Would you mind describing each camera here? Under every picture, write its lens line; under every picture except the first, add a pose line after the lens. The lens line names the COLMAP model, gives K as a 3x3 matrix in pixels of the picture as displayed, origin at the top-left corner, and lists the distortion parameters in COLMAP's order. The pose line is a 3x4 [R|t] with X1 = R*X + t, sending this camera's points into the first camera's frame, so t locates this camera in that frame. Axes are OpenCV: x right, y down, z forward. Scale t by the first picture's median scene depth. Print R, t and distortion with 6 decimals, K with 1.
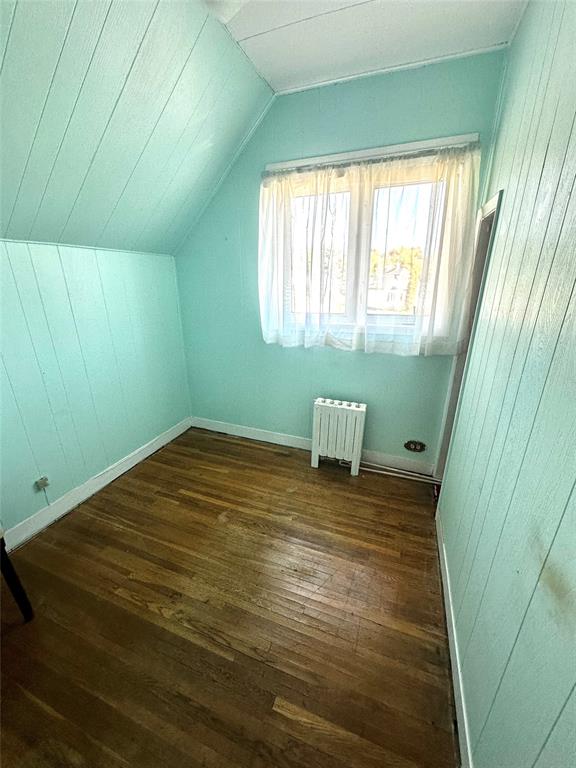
lens RADIAL K [[305.6, 0, 287.7], [0, 305.6, 381.9], [0, 0, 1]] dist [-0.003009, 0.000483]
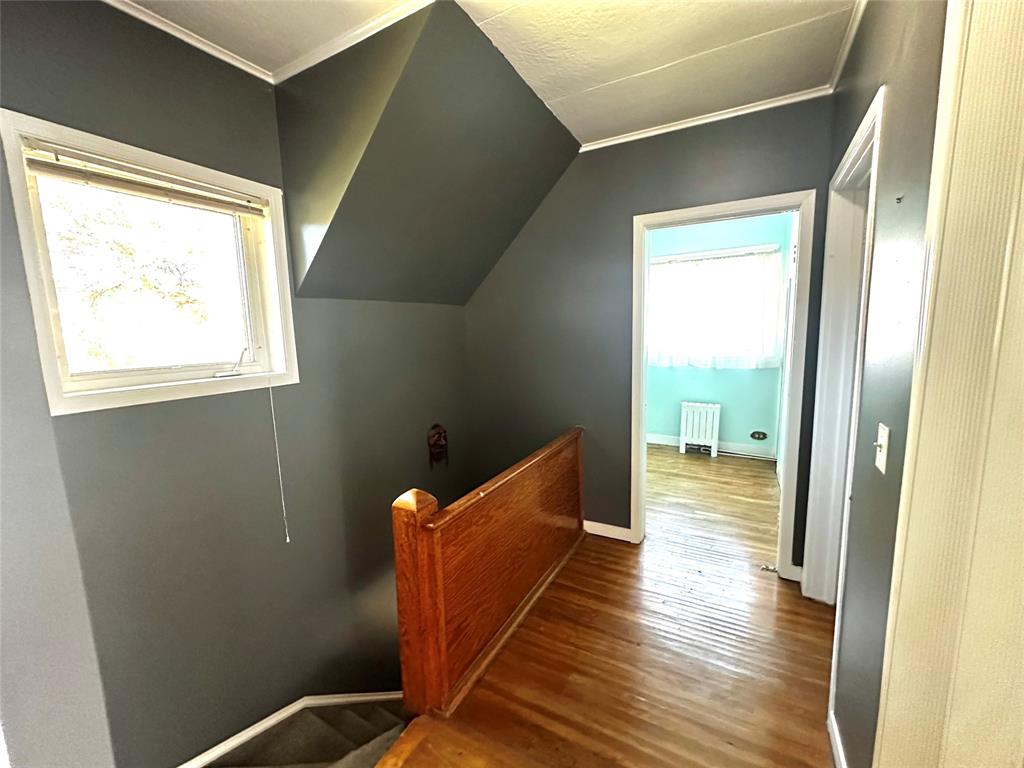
lens RADIAL K [[407.4, 0, 512.7], [0, 407.4, 383.5], [0, 0, 1]] dist [-0.003009, 0.000483]
pose [[0.988986, -0.006119, -0.147886, -0.427237], [-0.021507, 0.982600, -0.184484, 0.349588], [0.146441, 0.185633, 0.971646, -1.036654]]
